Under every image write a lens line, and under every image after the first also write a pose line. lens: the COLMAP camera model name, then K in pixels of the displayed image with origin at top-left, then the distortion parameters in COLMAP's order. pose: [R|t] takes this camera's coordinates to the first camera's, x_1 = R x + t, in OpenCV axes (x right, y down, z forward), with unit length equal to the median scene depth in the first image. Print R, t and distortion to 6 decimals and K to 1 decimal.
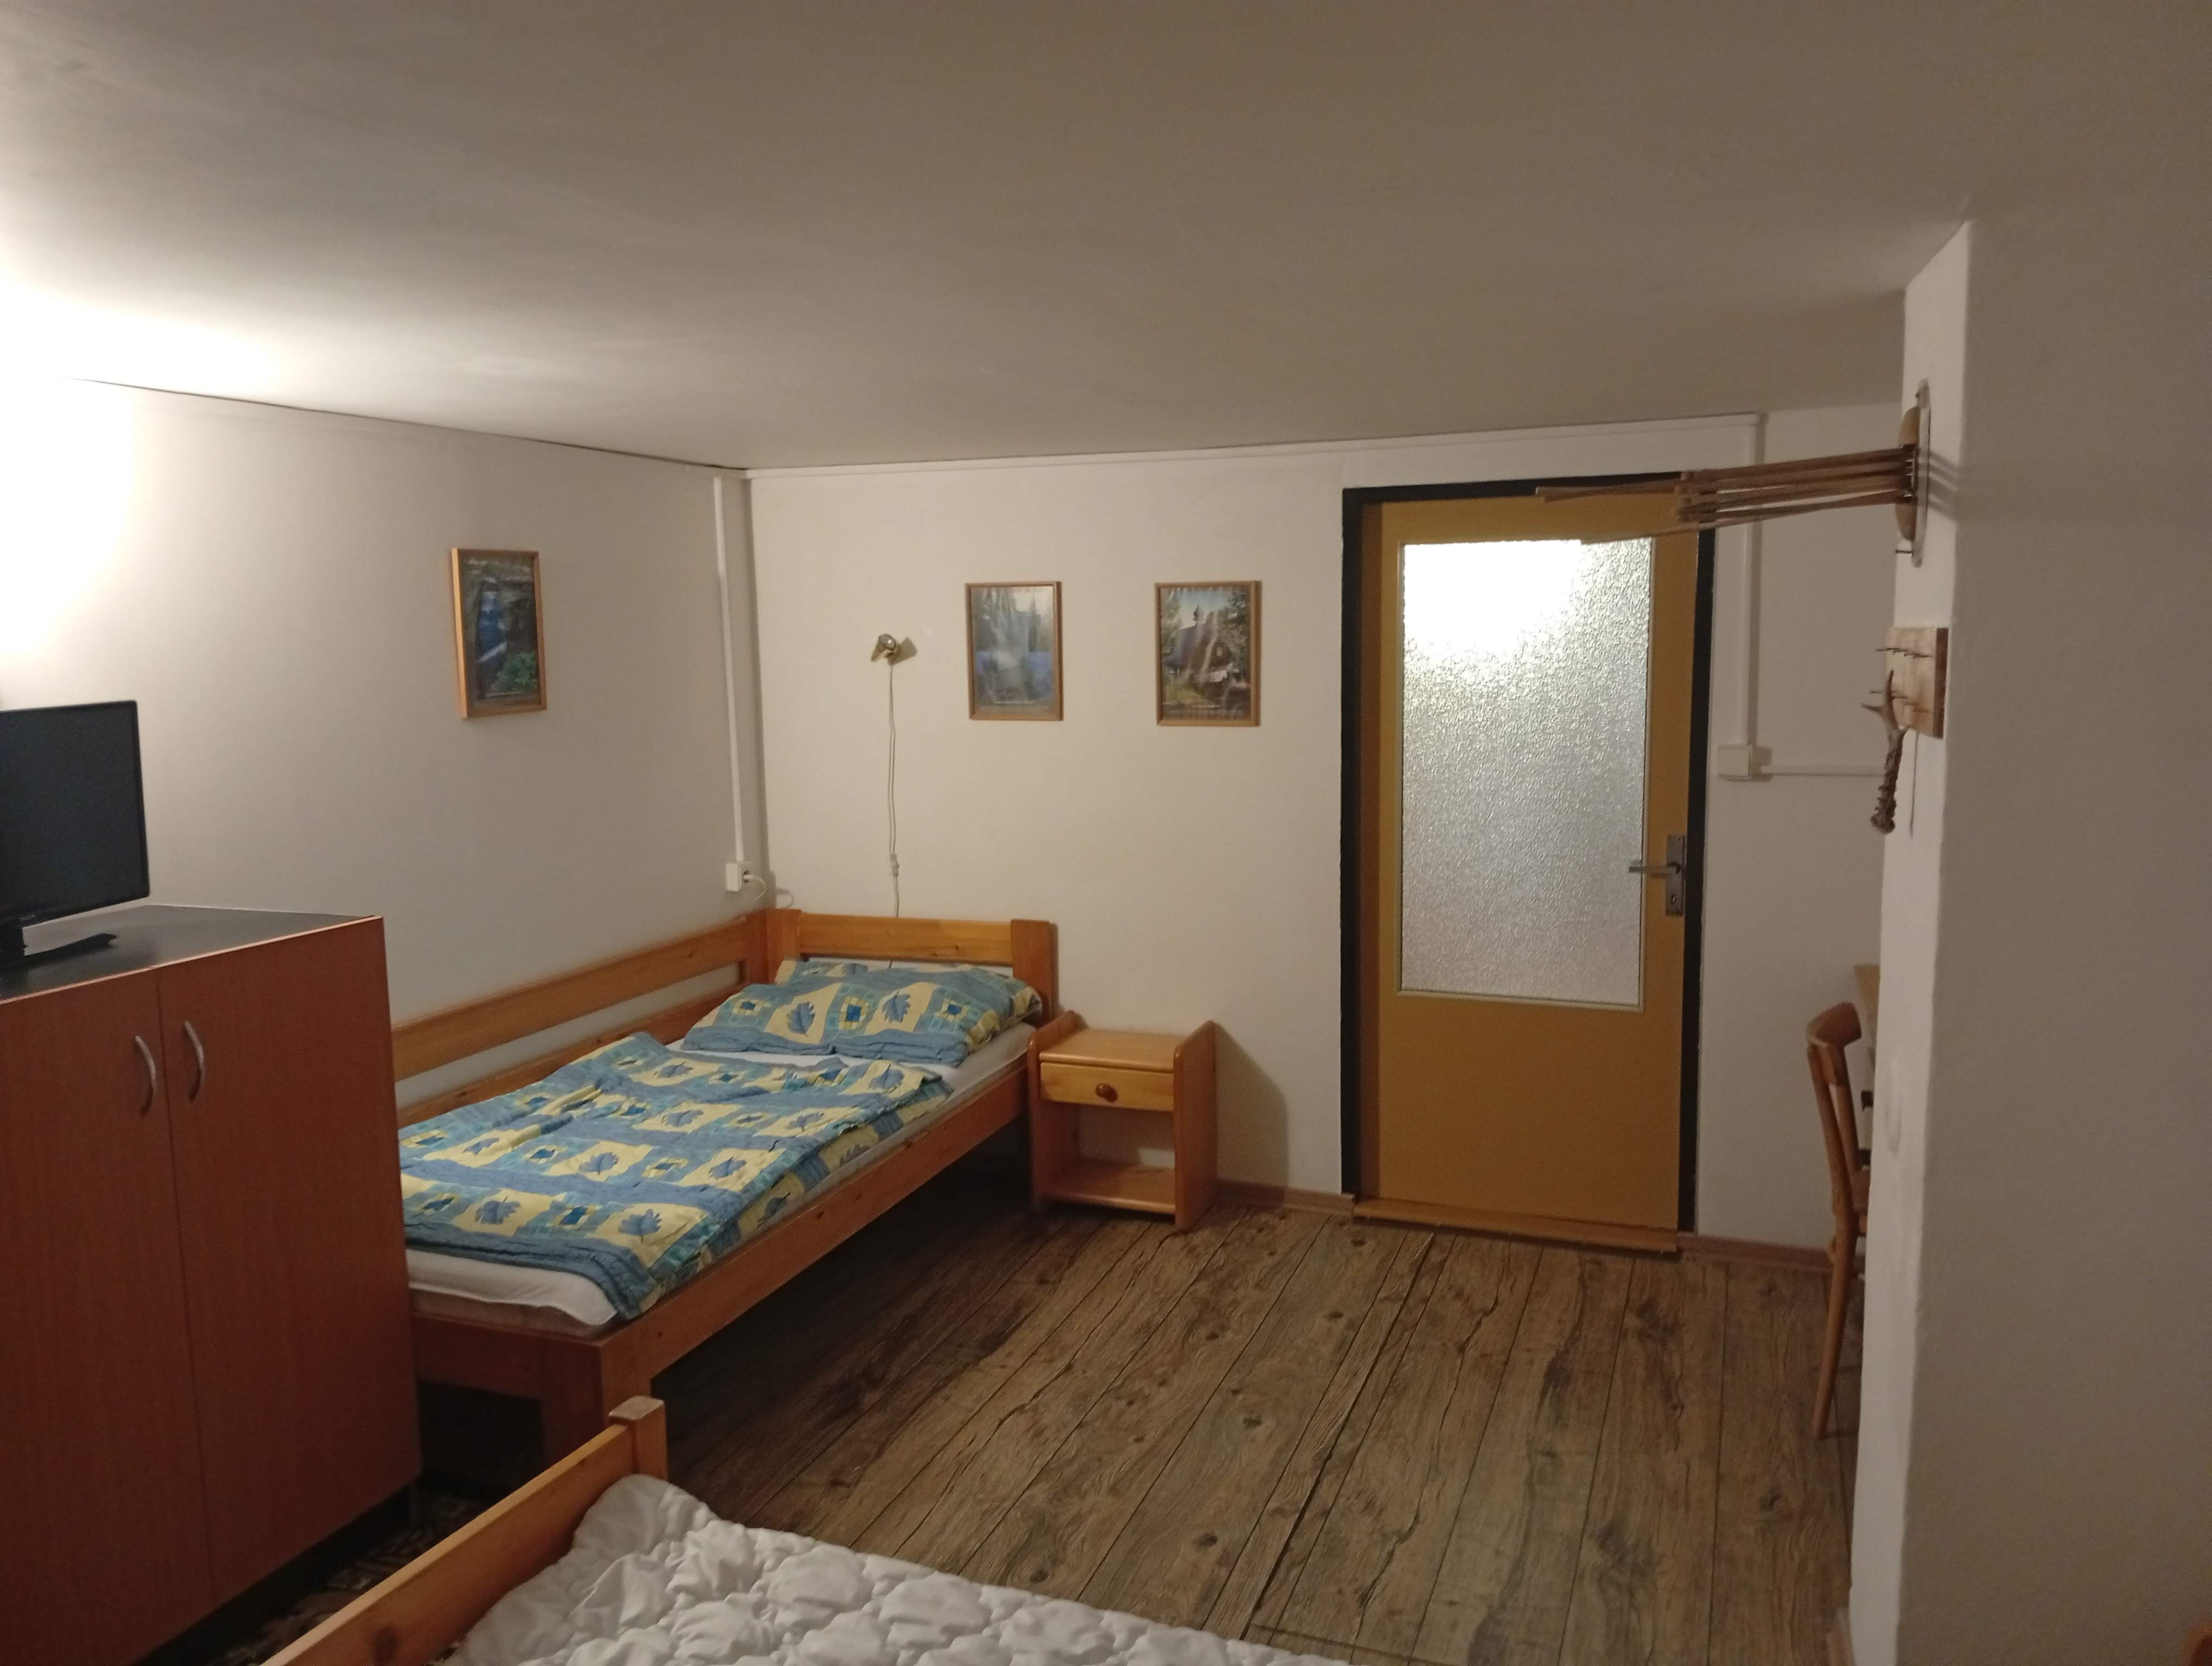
lens RADIAL K [[1692.1, 0, 1104.8], [0, 1692.1, 834.0], [0, 0, 1]] dist [0.085544, -0.141448]
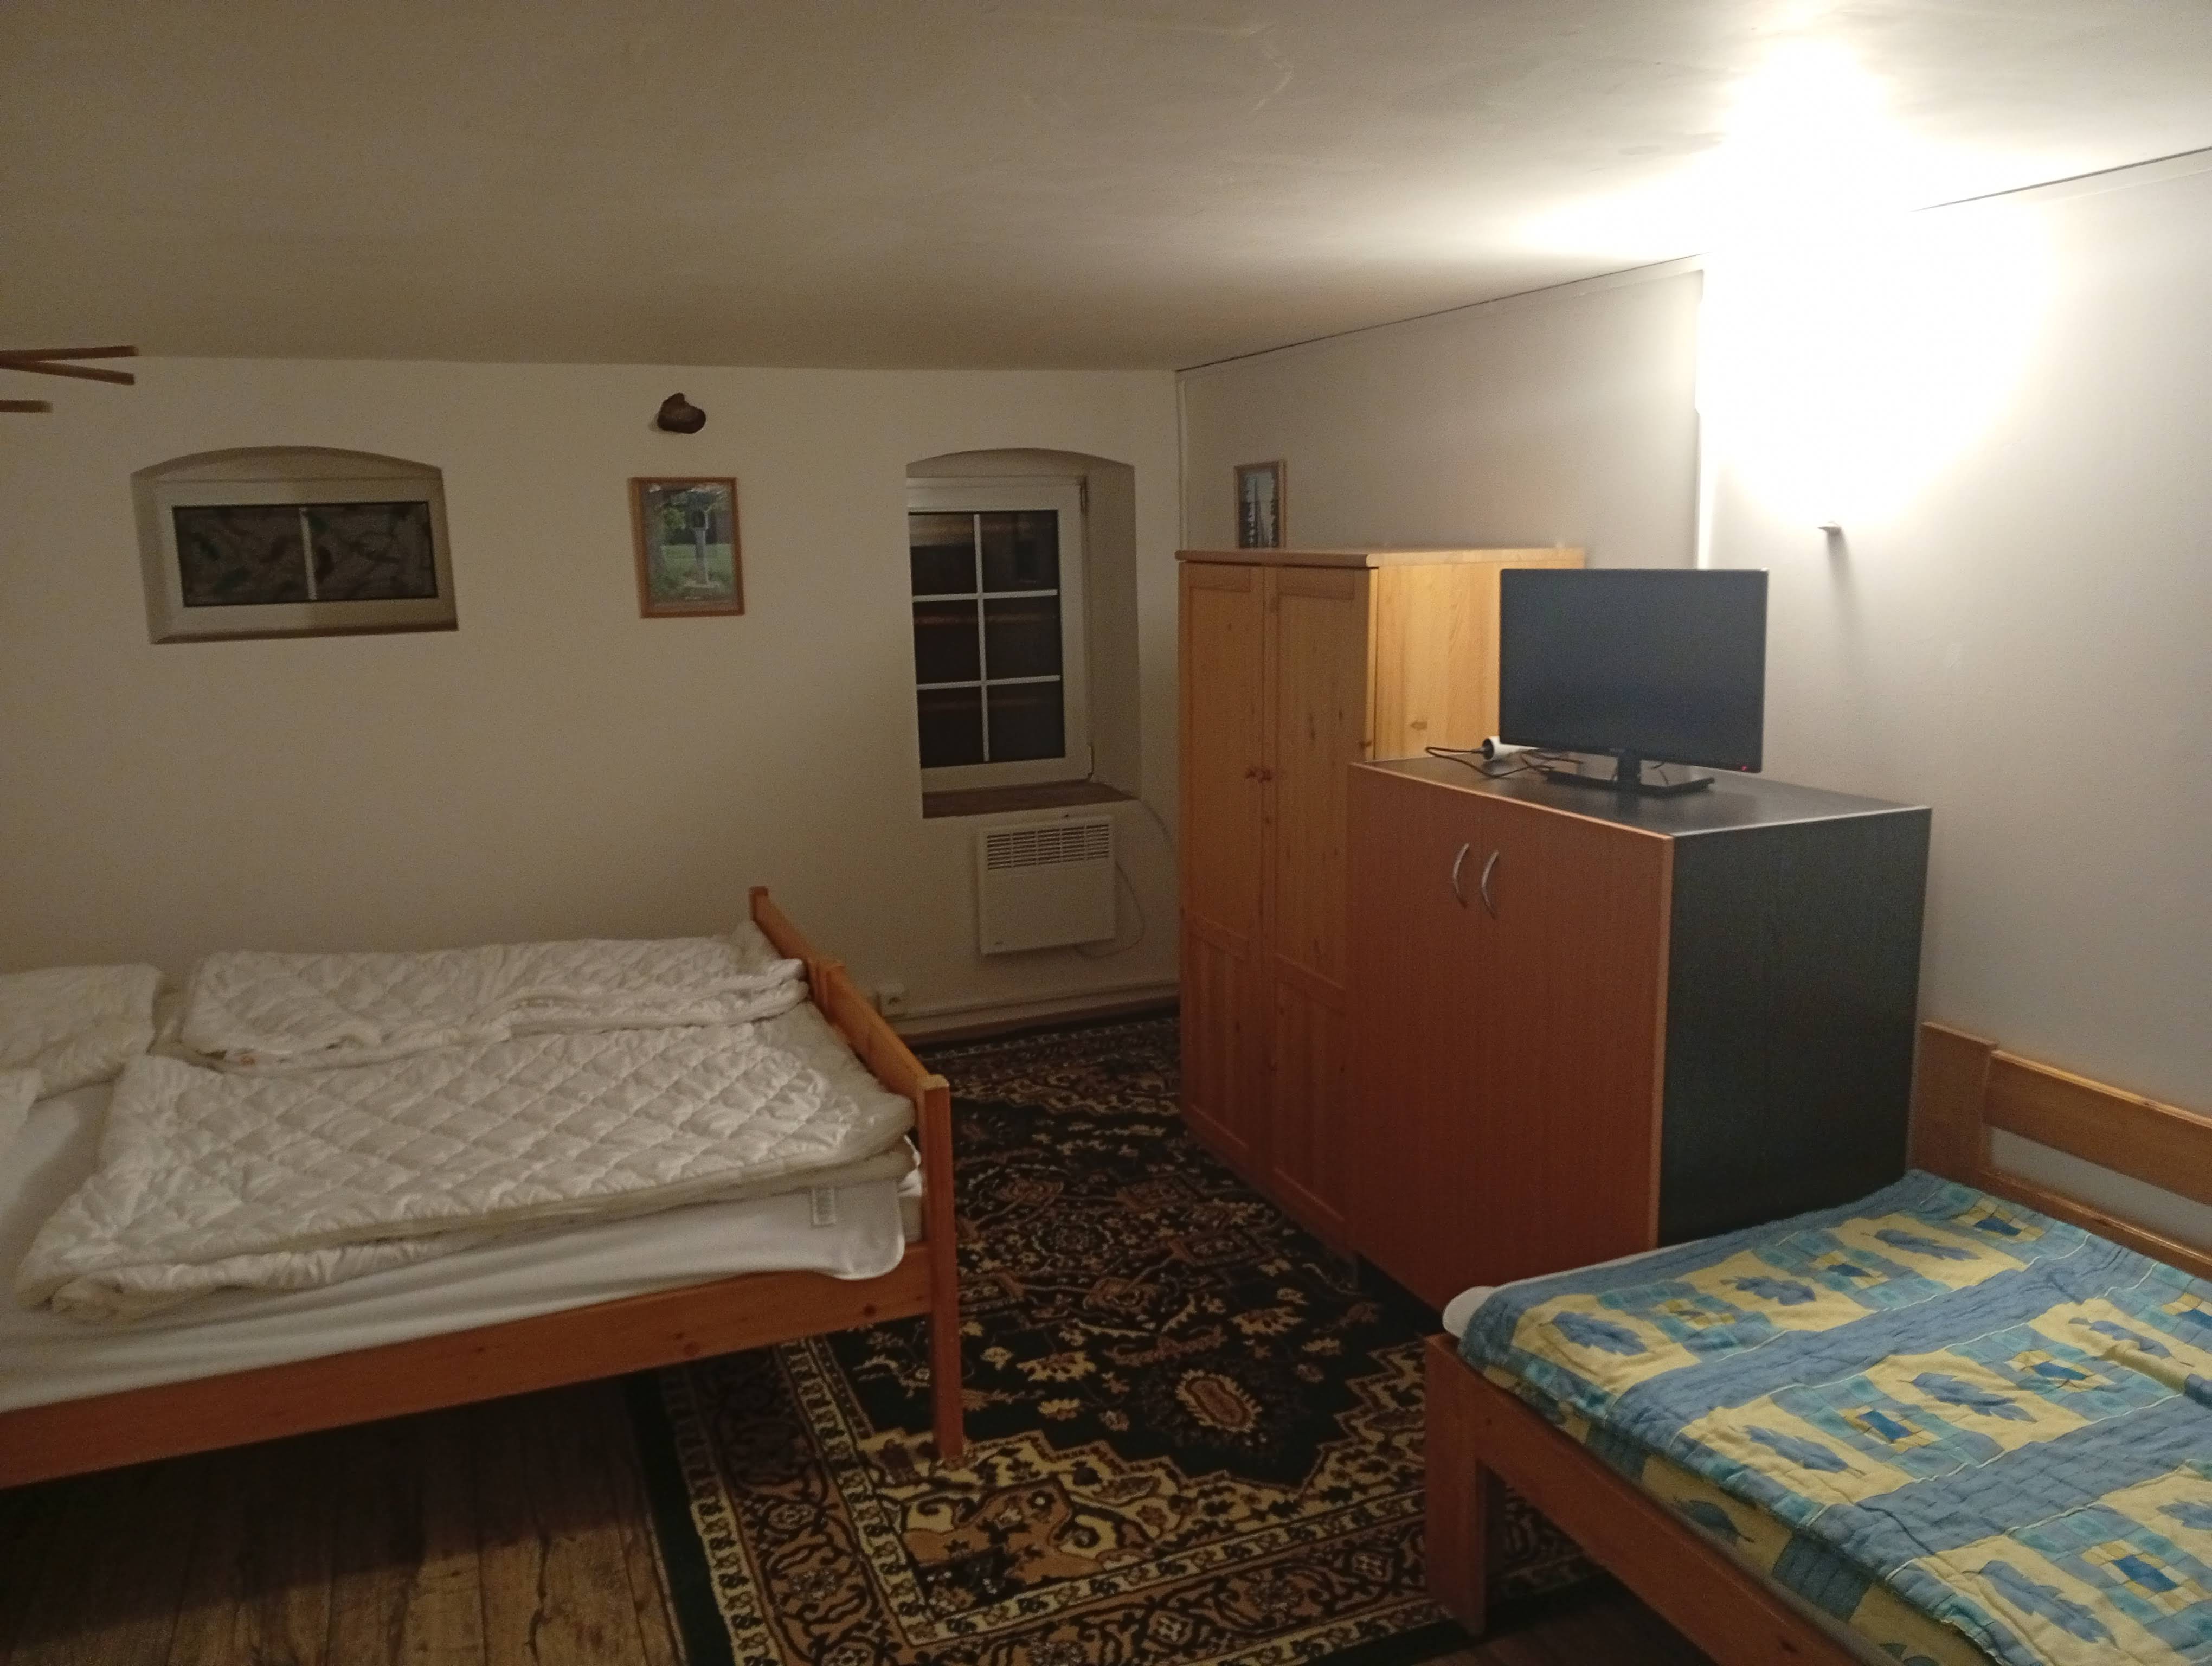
lens RADIAL K [[1692.1, 0, 1106.0], [0, 1692.1, 831.2], [0, 0, 1]] dist [0.085544, -0.141448]
pose [[-0.731768, 0.165759, -0.661090, 0.301820], [-0.046060, 0.955729, 0.290619, -0.164386], [0.679996, 0.243116, -0.691737, 1.185118]]
